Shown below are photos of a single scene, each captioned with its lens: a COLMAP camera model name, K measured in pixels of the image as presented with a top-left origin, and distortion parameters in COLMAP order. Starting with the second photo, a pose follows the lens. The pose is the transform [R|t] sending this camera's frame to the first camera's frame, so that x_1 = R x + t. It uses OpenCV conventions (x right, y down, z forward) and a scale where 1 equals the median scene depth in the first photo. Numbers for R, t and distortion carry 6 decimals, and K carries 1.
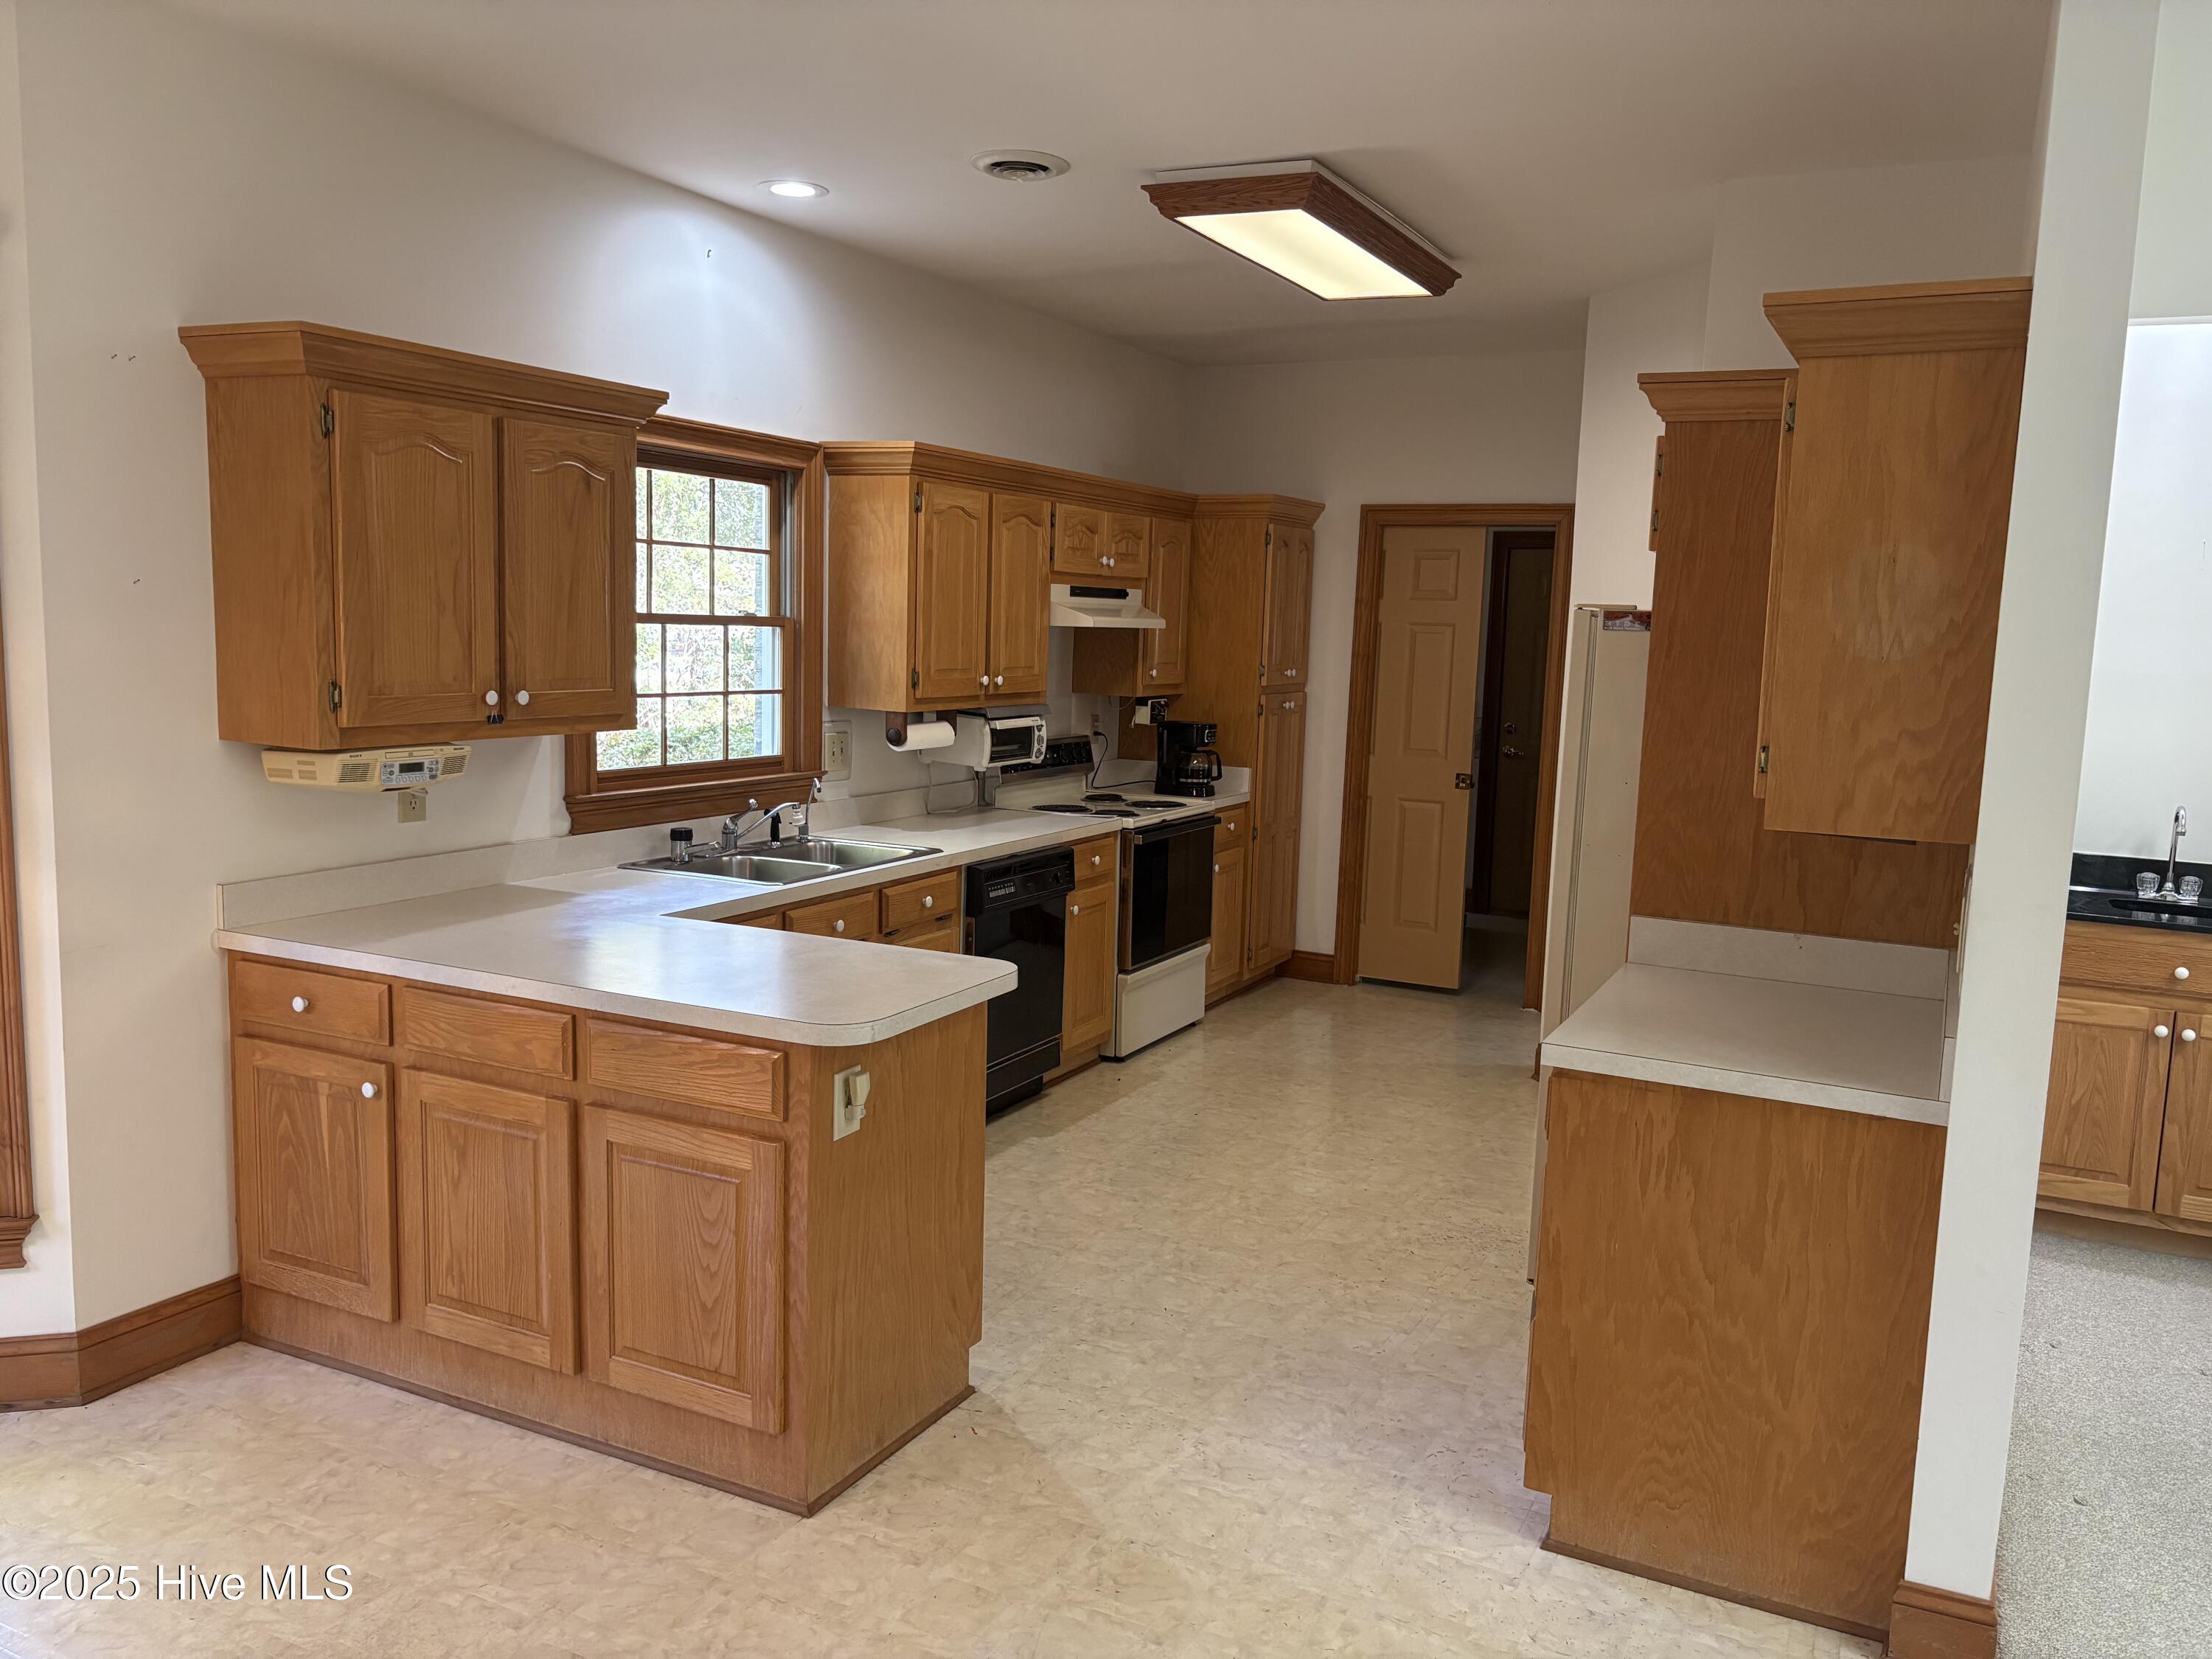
lens RADIAL K [[1677.1, 0, 1106.0], [0, 1677.1, 829.5], [0, 0, 1]] dist [0.018533, -0.007372]
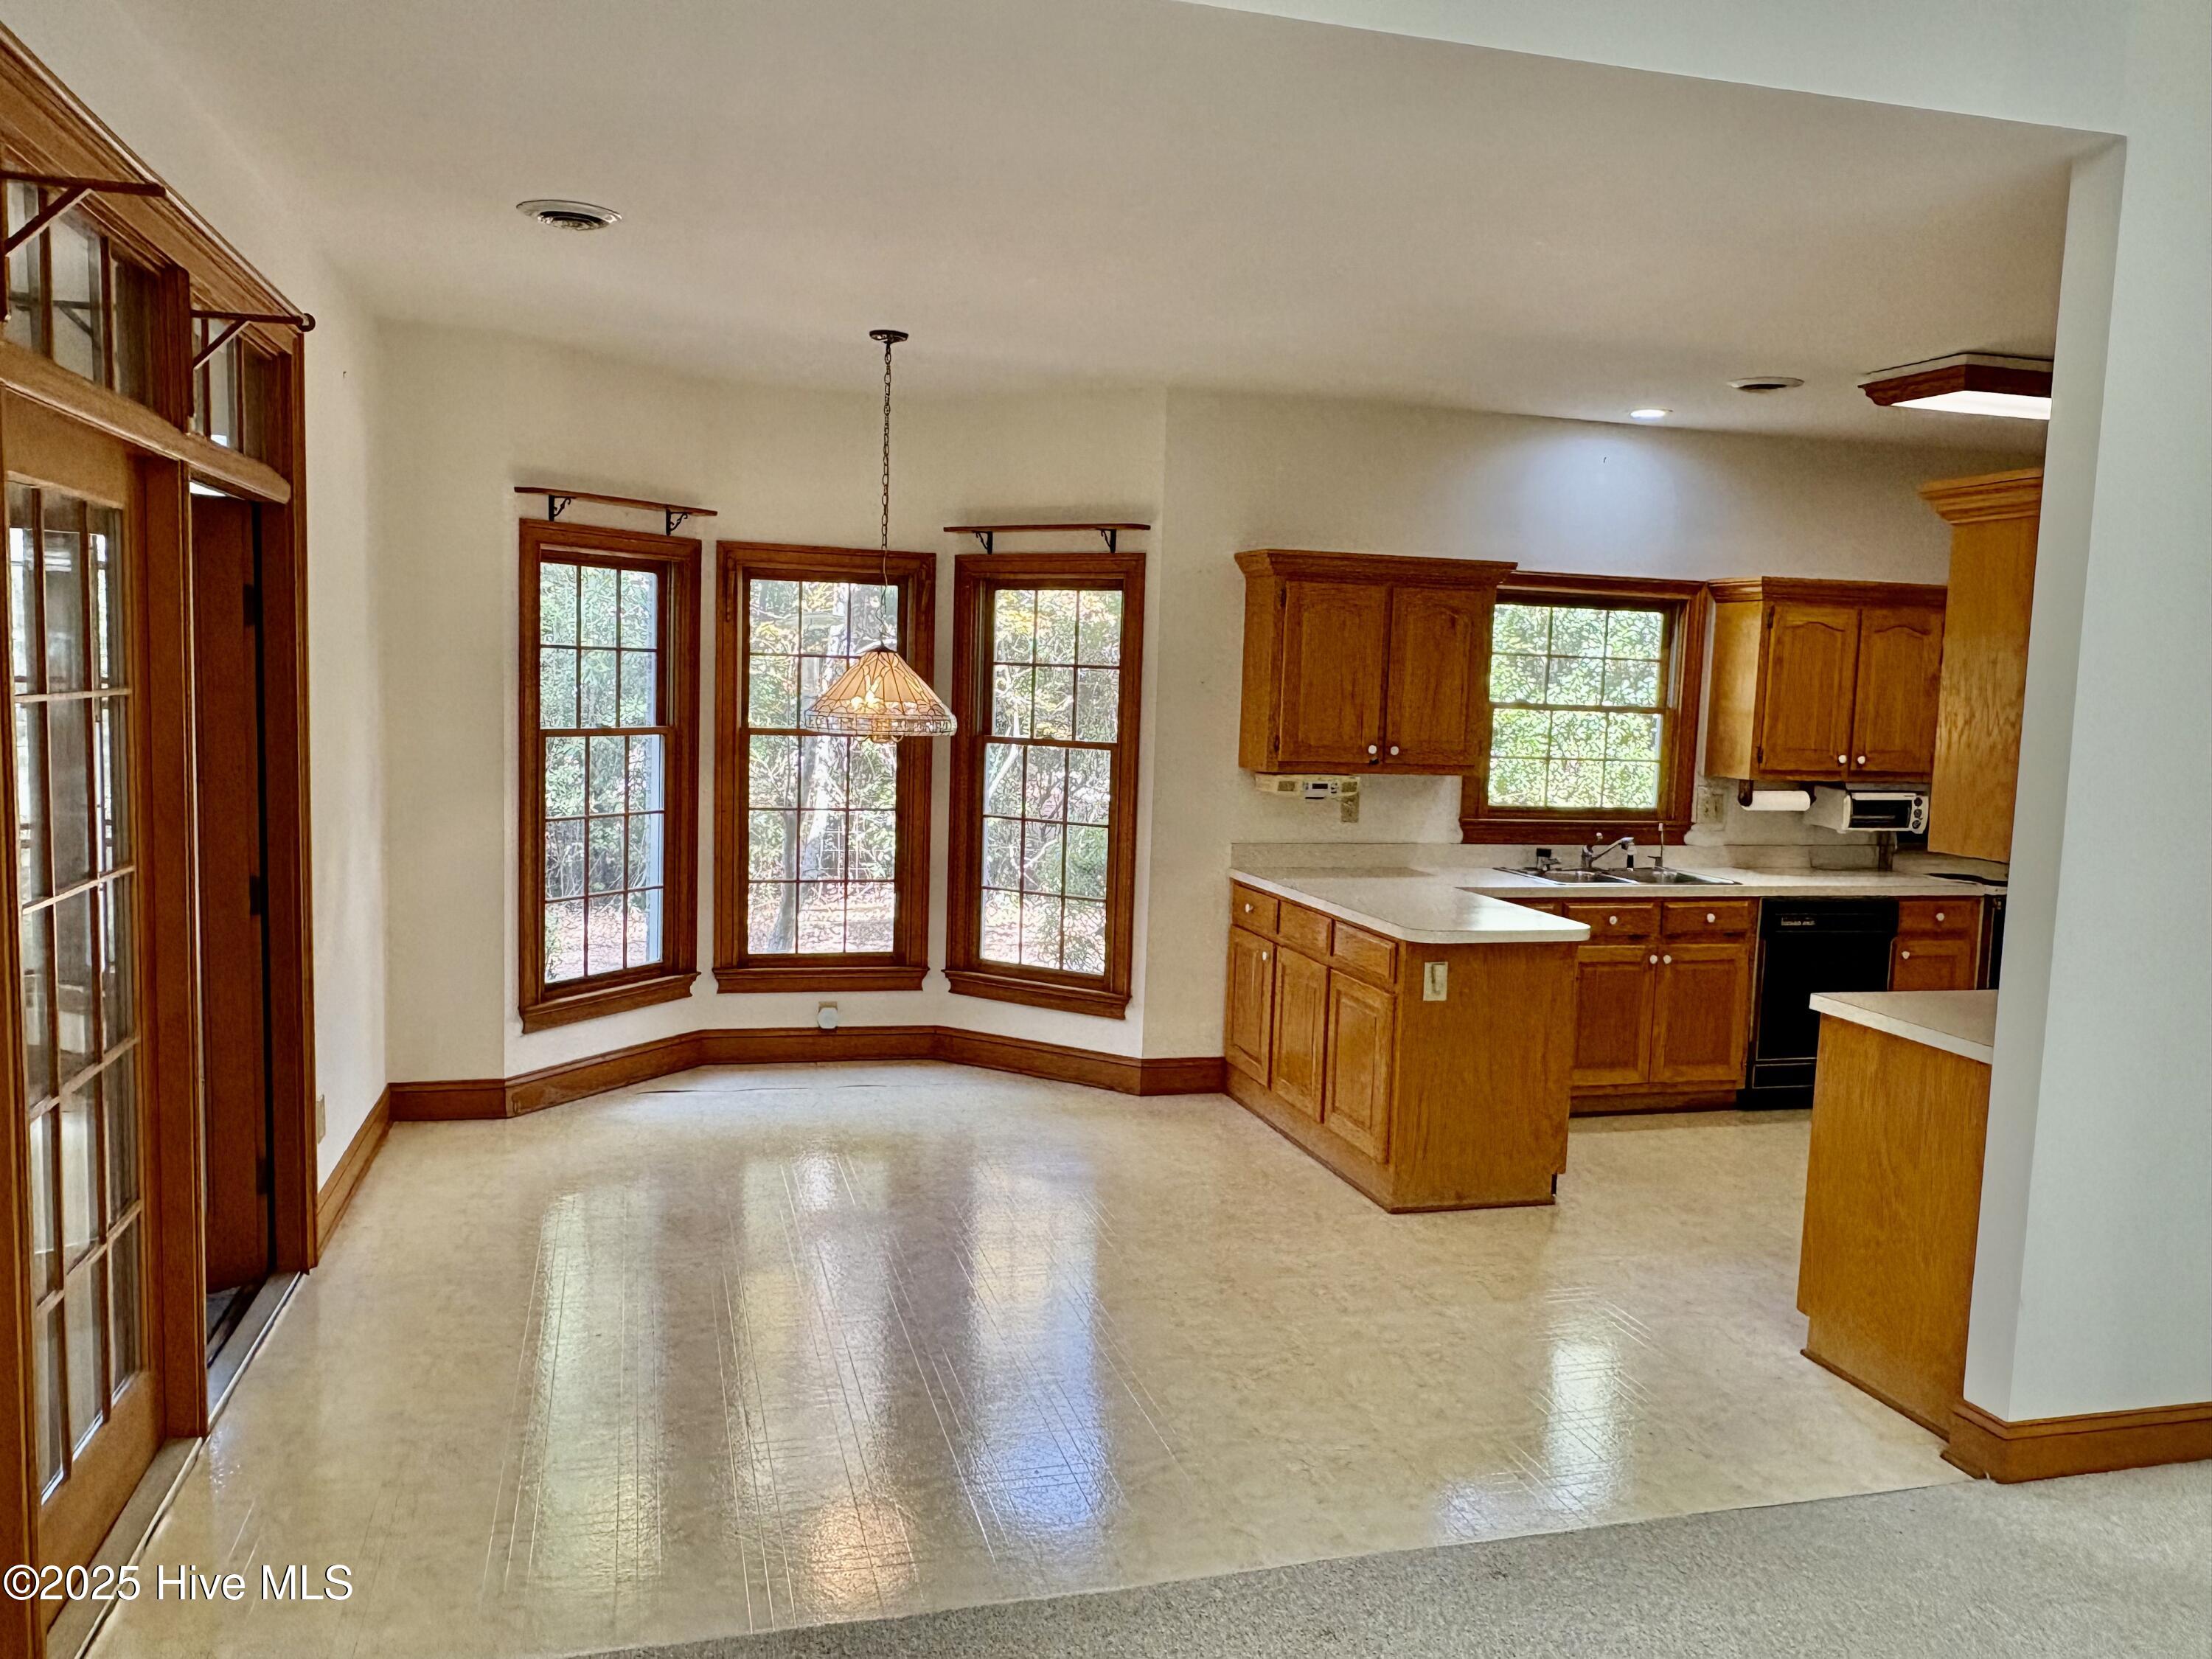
lens RADIAL K [[1676.5, 0, 1106.0], [0, 1676.5, 829.5], [0, 0, 1]] dist [0.001981, -0.000635]
pose [[0.675062, 0.061656, -0.735180, 0.668526], [-0.105256, 0.994357, -0.013256, 0.050577], [0.730214, 0.086331, 0.677742, -0.327742]]
